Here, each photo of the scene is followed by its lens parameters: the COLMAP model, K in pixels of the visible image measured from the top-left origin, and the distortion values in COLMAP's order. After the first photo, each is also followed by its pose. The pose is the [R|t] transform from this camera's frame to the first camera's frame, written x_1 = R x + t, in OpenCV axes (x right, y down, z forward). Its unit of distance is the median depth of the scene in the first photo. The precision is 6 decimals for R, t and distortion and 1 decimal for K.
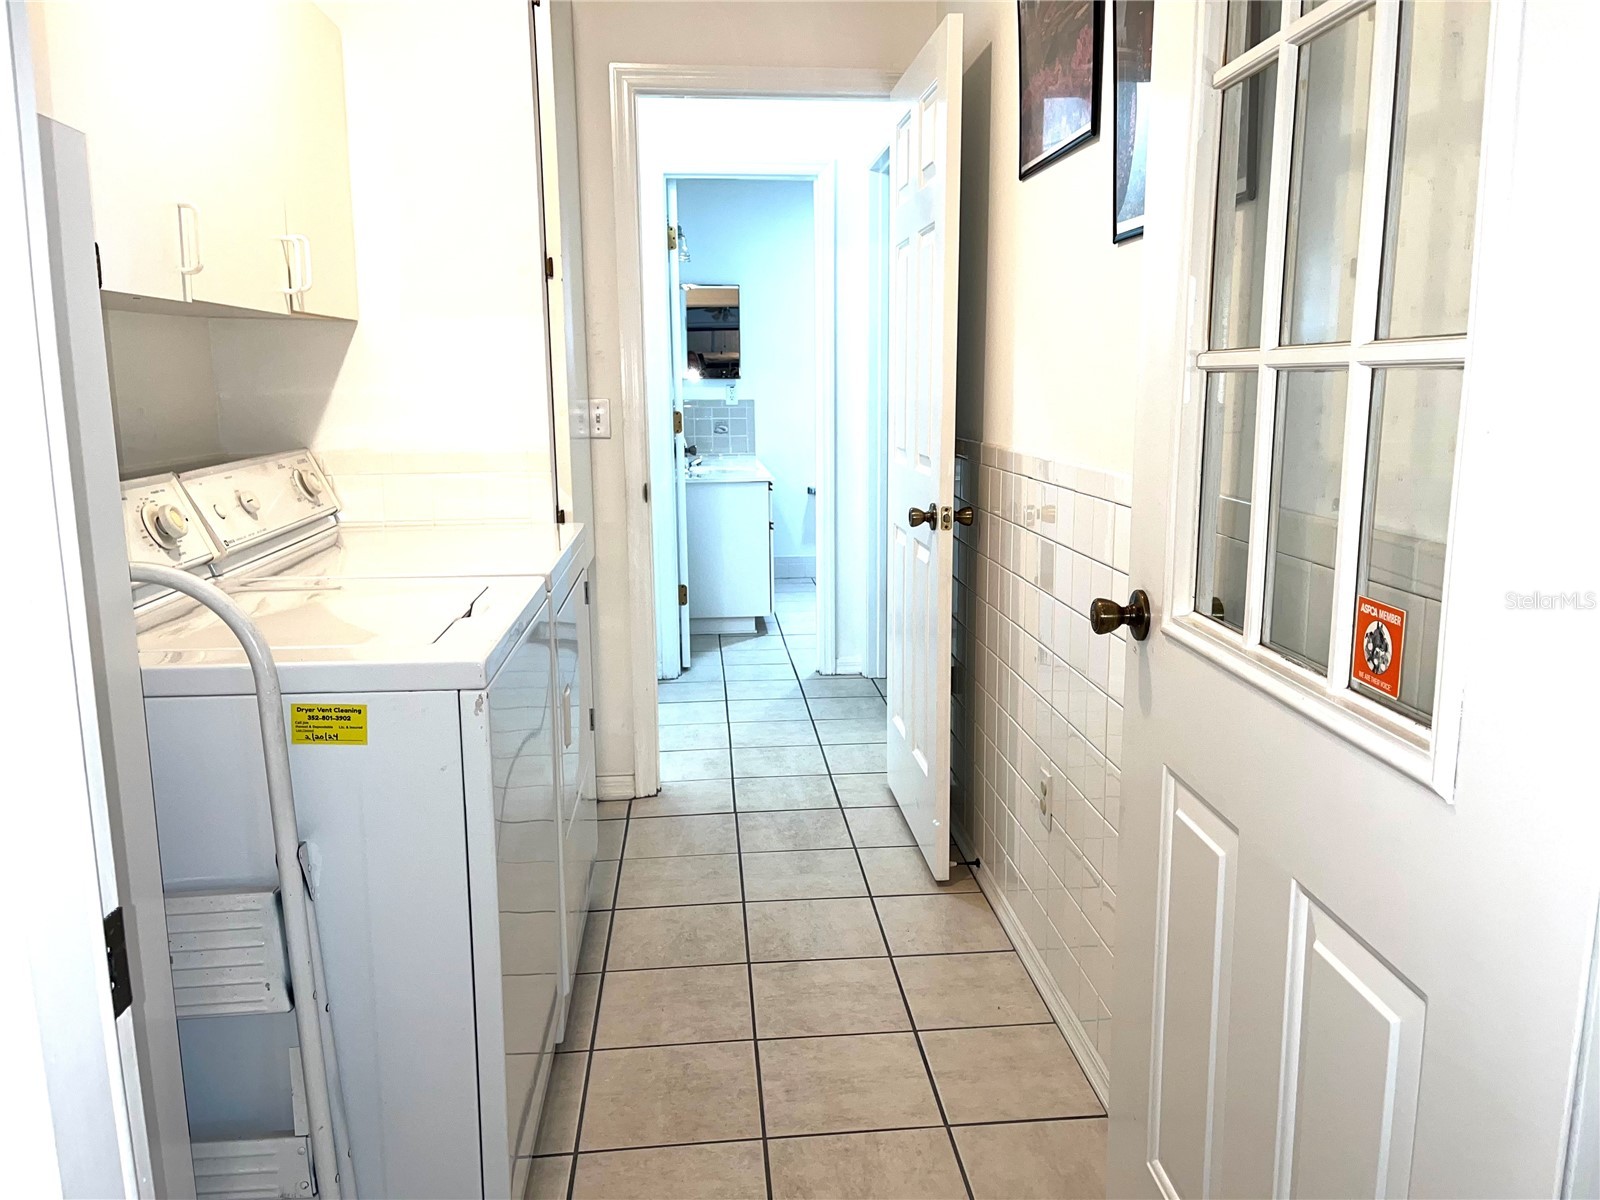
lens RADIAL K [[1218.0, 0, 802.8], [0, 1218.0, 598.3], [0, 0, 1]] dist [0.063052, -0.080380]
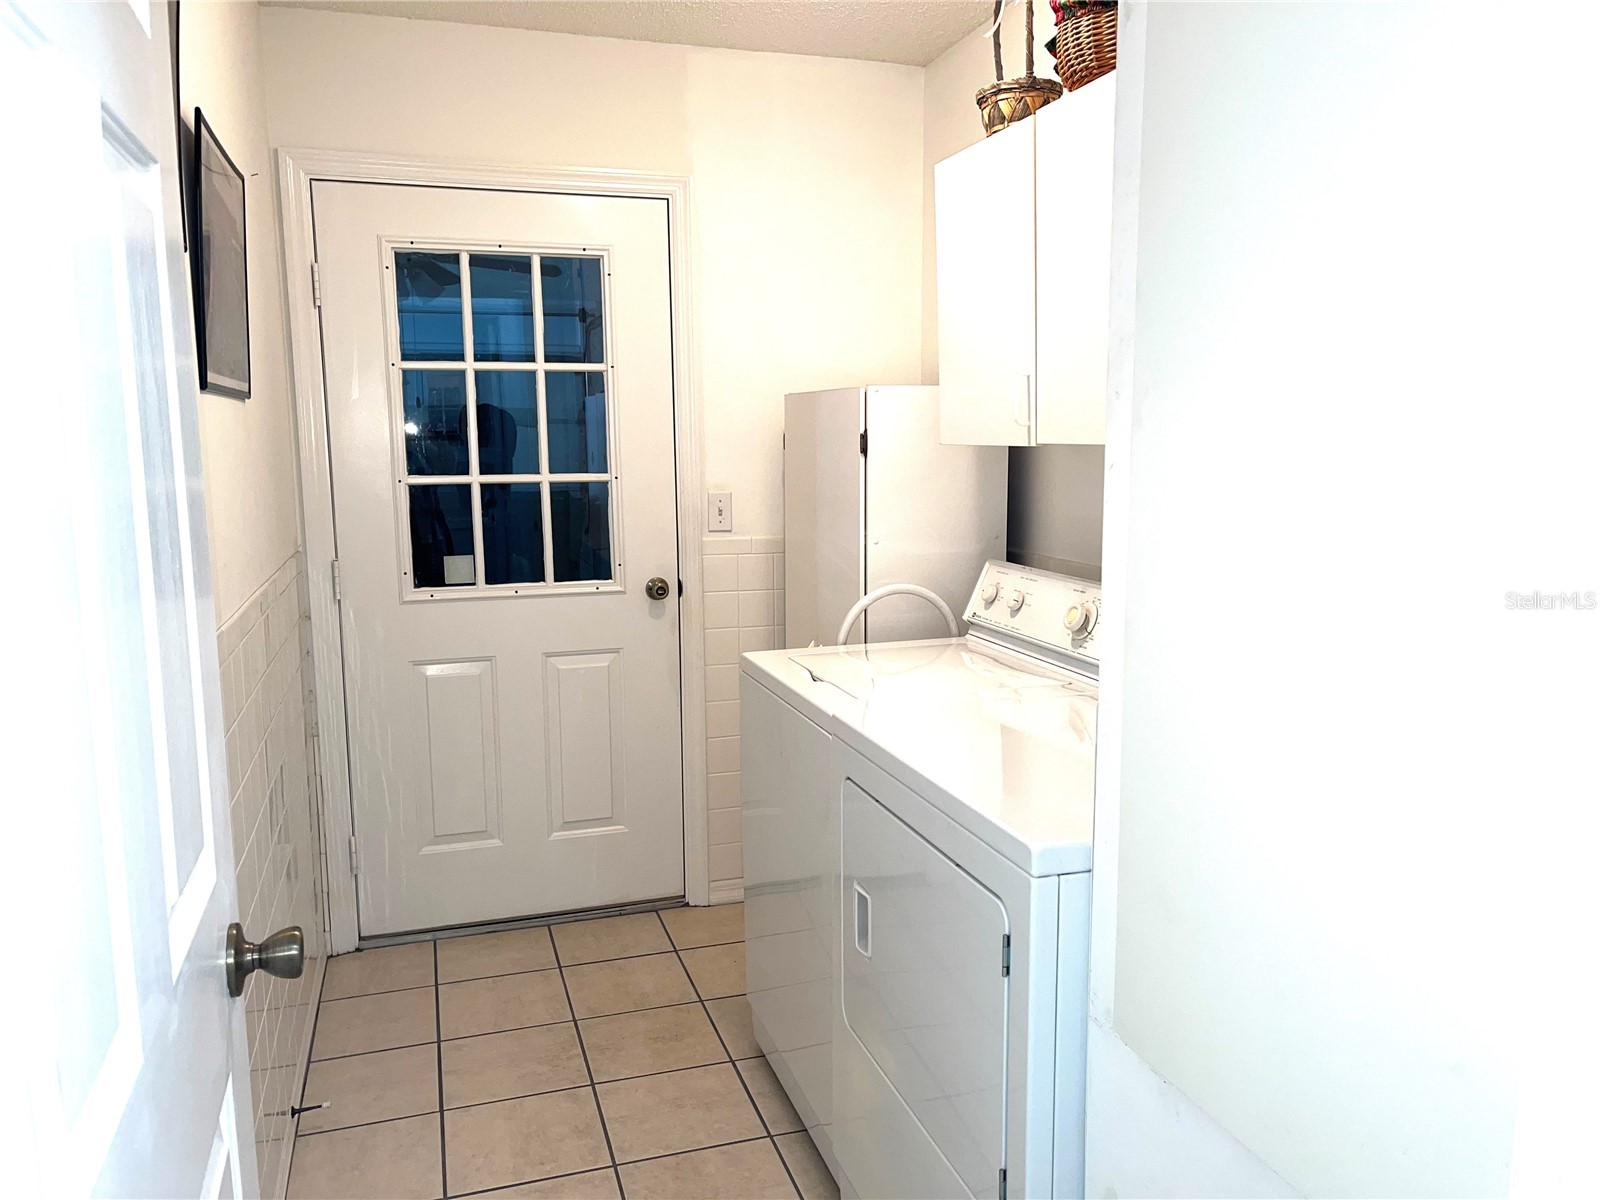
lens RADIAL K [[1218.0, 0, 802.4], [0, 1218.0, 598.0], [0, 0, 1]] dist [0.063052, -0.080380]
pose [[-0.976613, 0.037396, -0.211726, 0.021755], [-0.033270, 0.946610, 0.320659, -0.444836], [0.212413, 0.320204, -0.923228, 1.971843]]
